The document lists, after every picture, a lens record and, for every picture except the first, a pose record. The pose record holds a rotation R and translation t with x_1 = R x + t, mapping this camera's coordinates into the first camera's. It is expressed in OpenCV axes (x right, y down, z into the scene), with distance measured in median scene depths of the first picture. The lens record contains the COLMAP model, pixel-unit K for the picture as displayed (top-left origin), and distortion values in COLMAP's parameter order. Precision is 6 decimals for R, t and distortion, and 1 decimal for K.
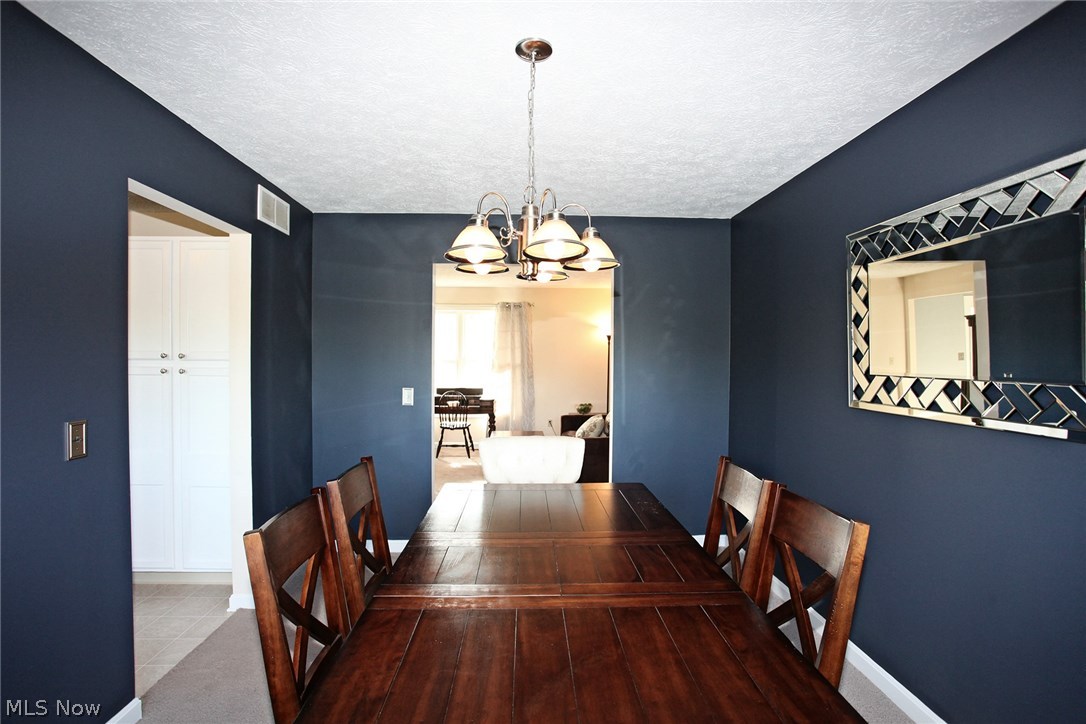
lens RADIAL K [[533.9, 0, 545.7], [0, 533.9, 354.8], [0, 0, 1]] dist [-0.038912, 0.011140]
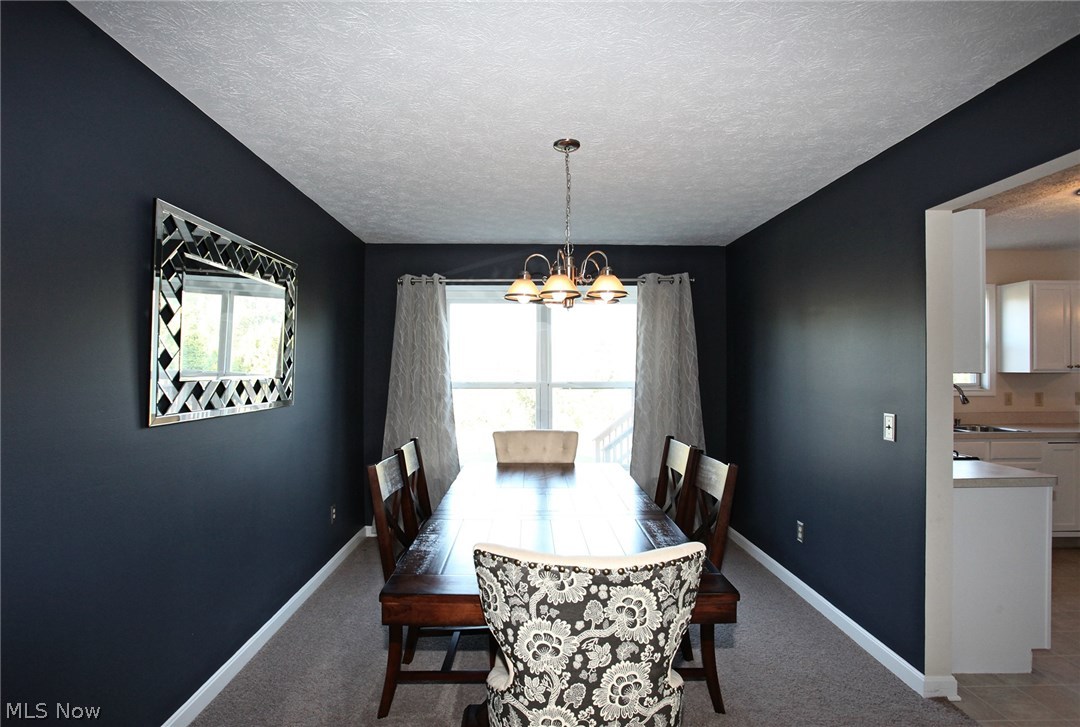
lens RADIAL K [[531.0, 0, 539.5], [0, 531.0, 372.4], [0, 0, 1]] dist [-0.038912, 0.011140]
pose [[-0.999807, -0.014611, 0.013154, 0.016439], [-0.014626, 0.999893, -0.001009, 0.015224], [-0.013138, -0.001202, -0.999913, 1.840344]]
